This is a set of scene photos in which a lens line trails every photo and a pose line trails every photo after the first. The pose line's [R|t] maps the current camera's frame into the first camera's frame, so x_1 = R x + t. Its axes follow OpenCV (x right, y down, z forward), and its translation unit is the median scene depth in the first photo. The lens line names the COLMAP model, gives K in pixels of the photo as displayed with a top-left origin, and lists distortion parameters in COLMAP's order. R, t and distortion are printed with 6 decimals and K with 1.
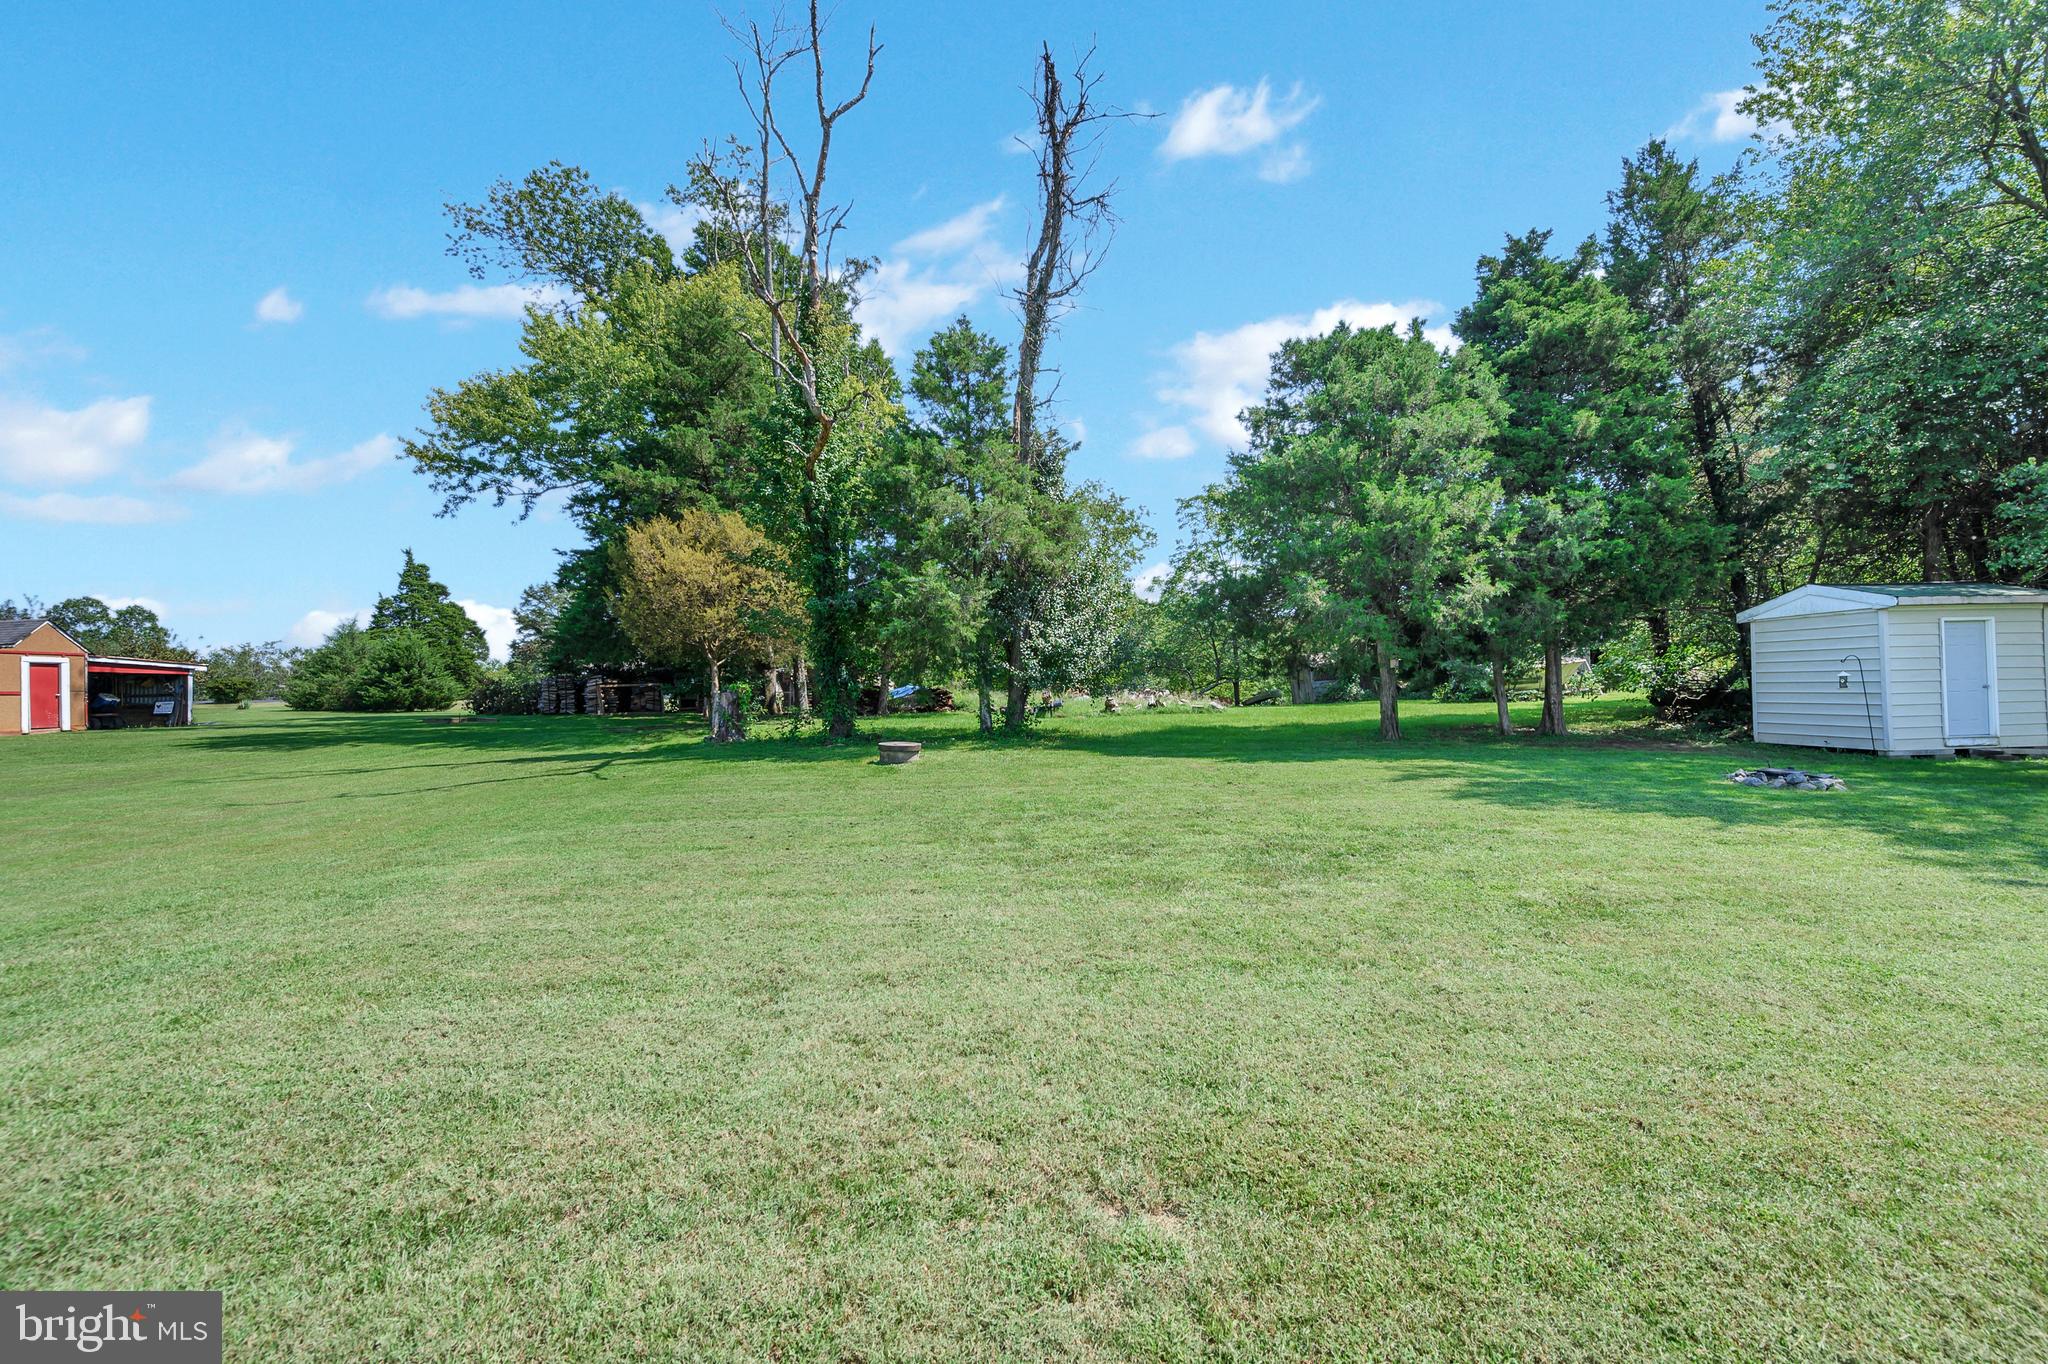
lens RADIAL K [[834.7, 0, 1030.6], [0, 834.7, 677.2], [0, 0, 1]] dist [-0.001573, -0.000198]
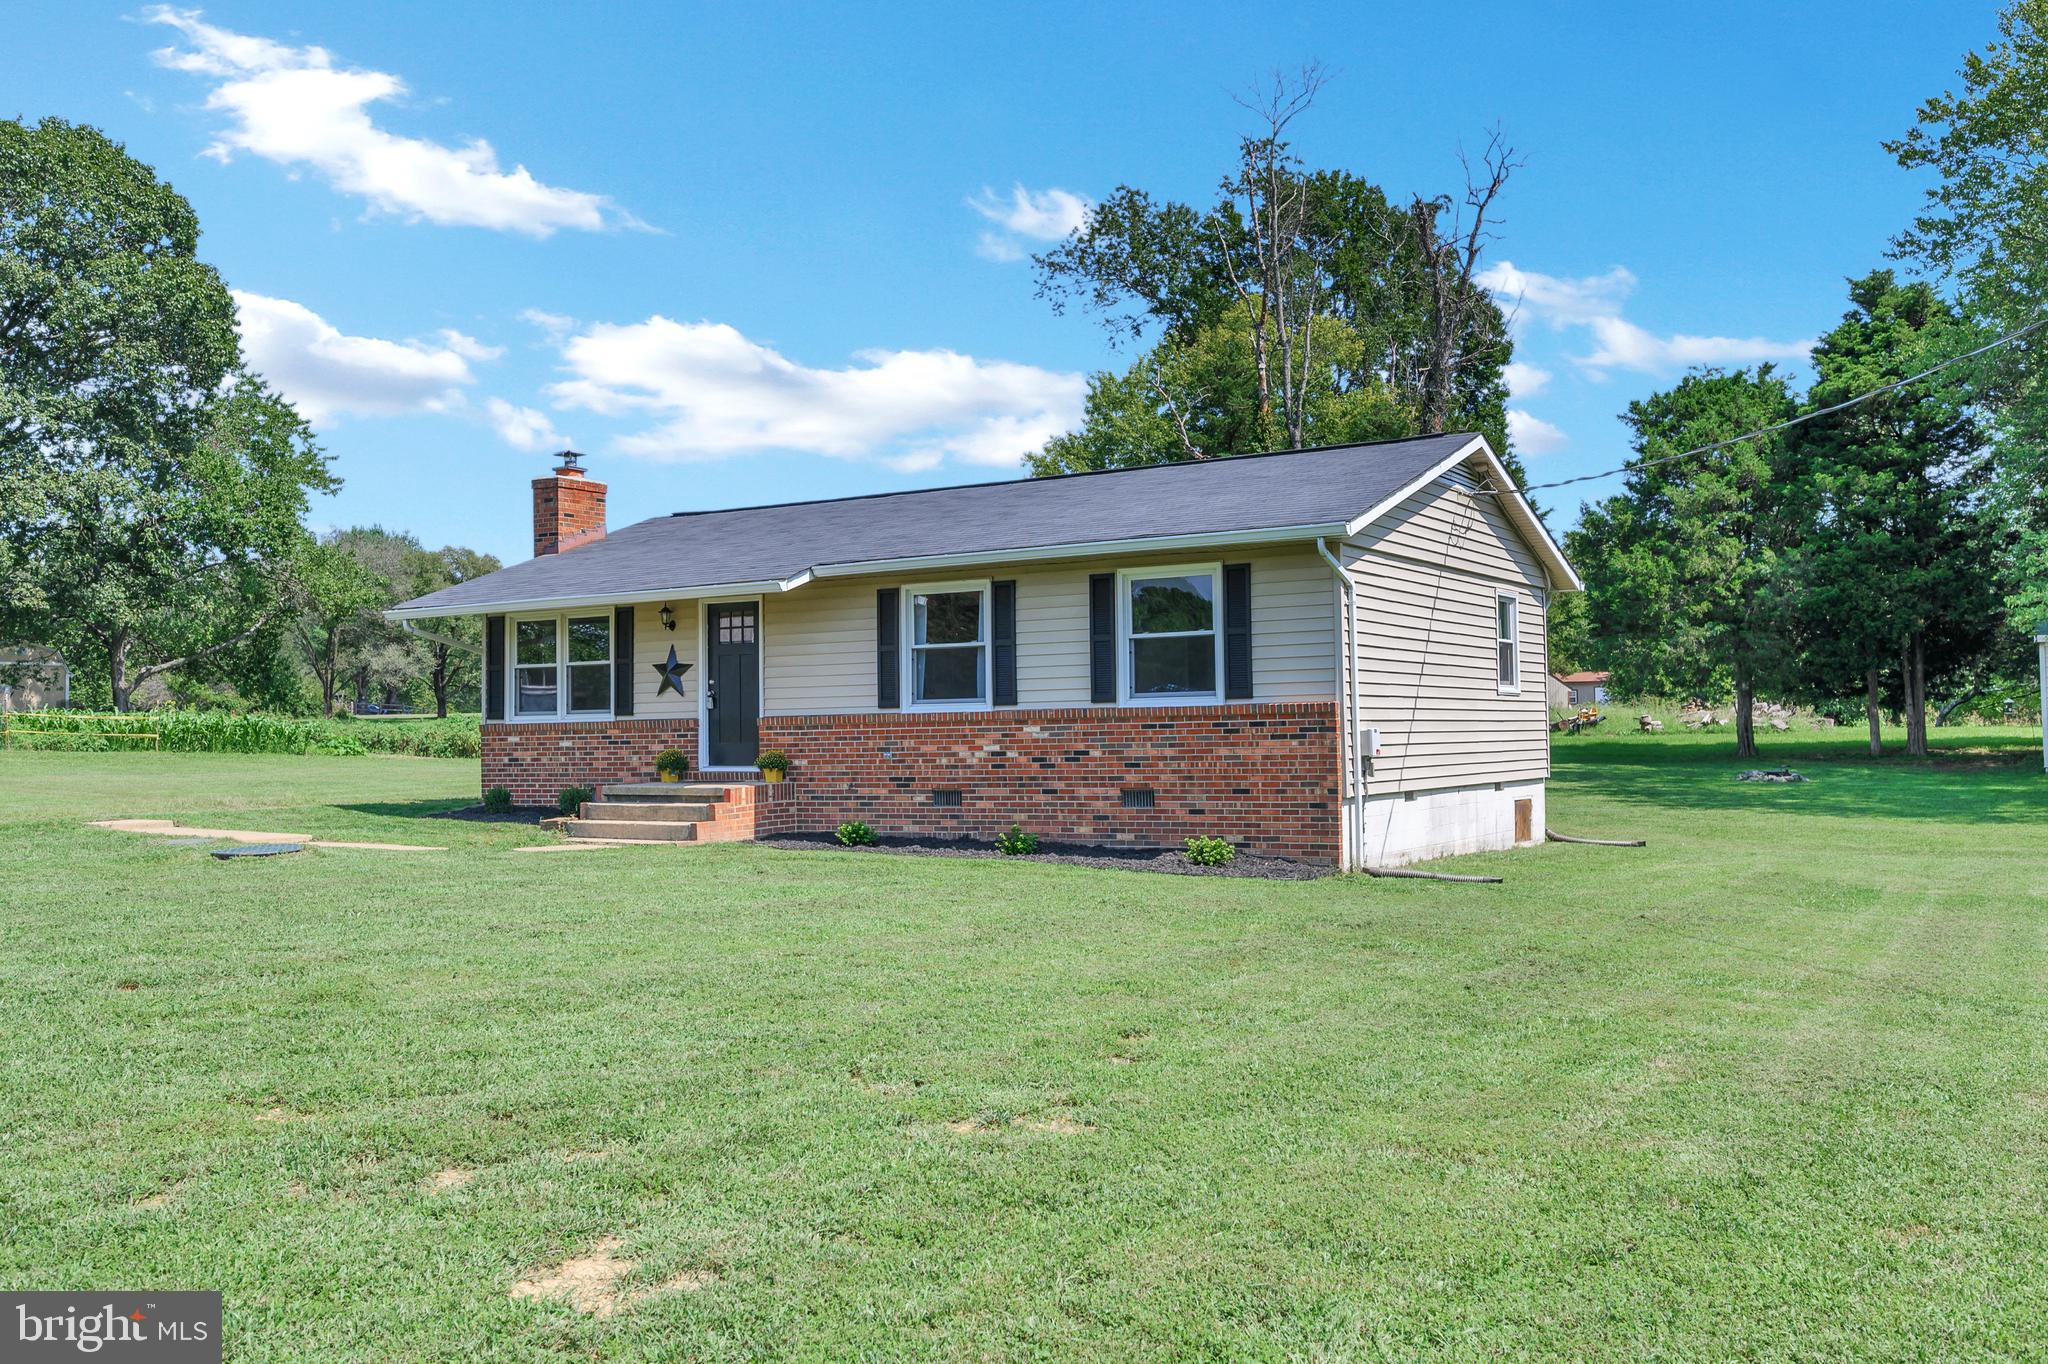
lens RADIAL K [[1780.8, 0, 1039.0], [0, 1780.8, 676.3], [0, 0, 1]] dist [0.001397, 0.006394]
pose [[0.811555, -0.006565, -0.584239, 1.026089], [0.012713, 0.999899, 0.006423, -0.055237], [0.584137, -0.012640, 0.811557, -1.384927]]
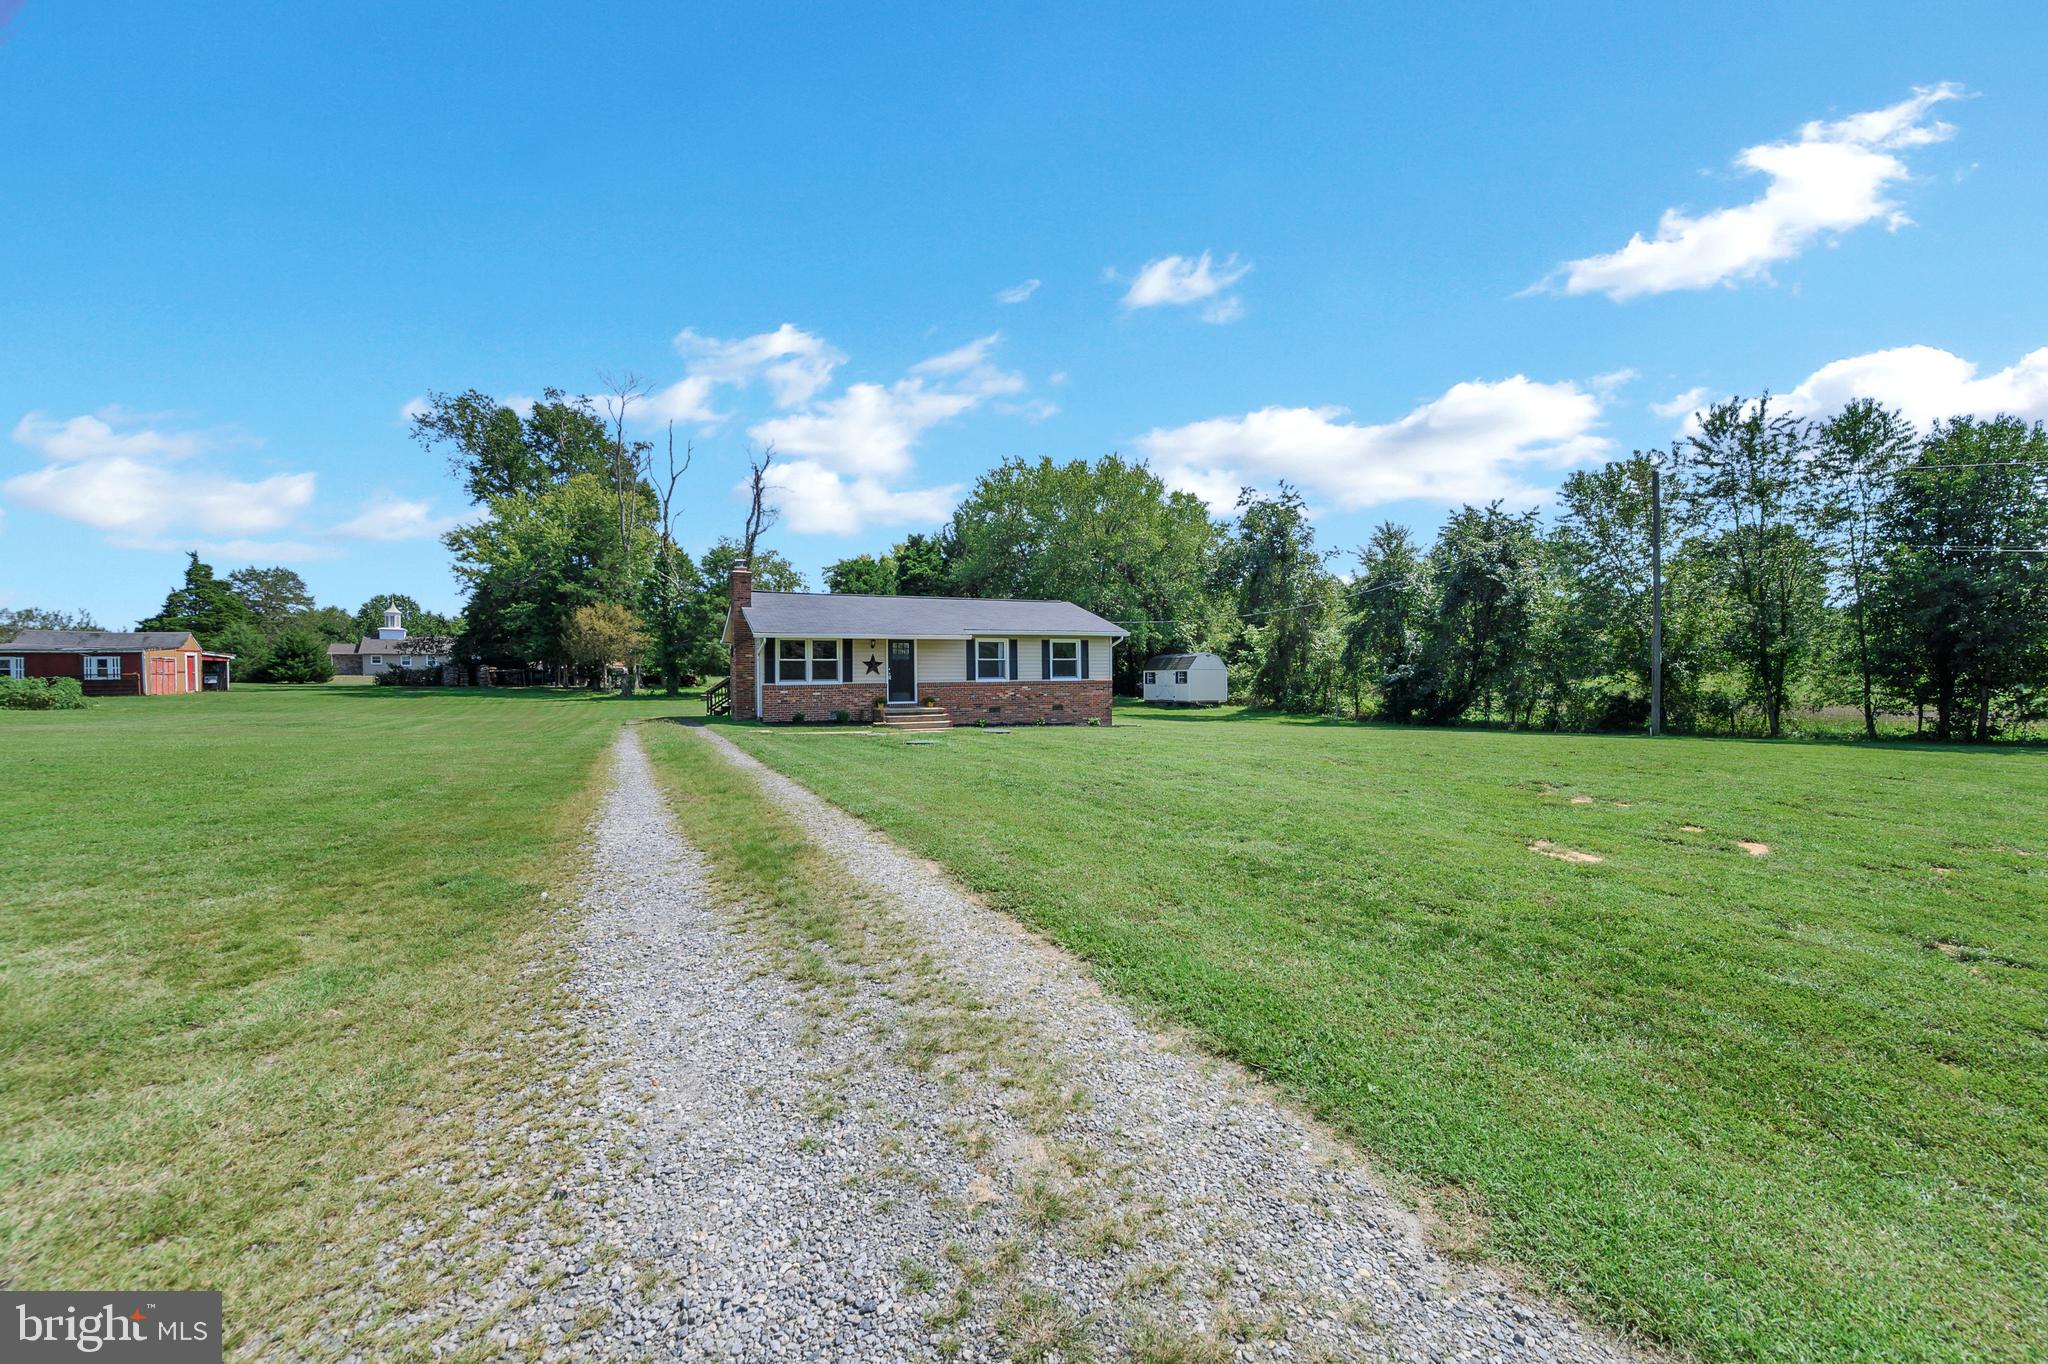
lens RADIAL K [[813.1, 0, 1028.8], [0, 813.1, 683.9], [0, 0, 1]] dist [-0.000212, -0.000143]
pose [[0.928581, 0.011782, 0.370944, -0.133325], [-0.023438, 0.999363, 0.026930, -0.064792], [-0.370390, -0.033701, 0.928265, -1.939222]]
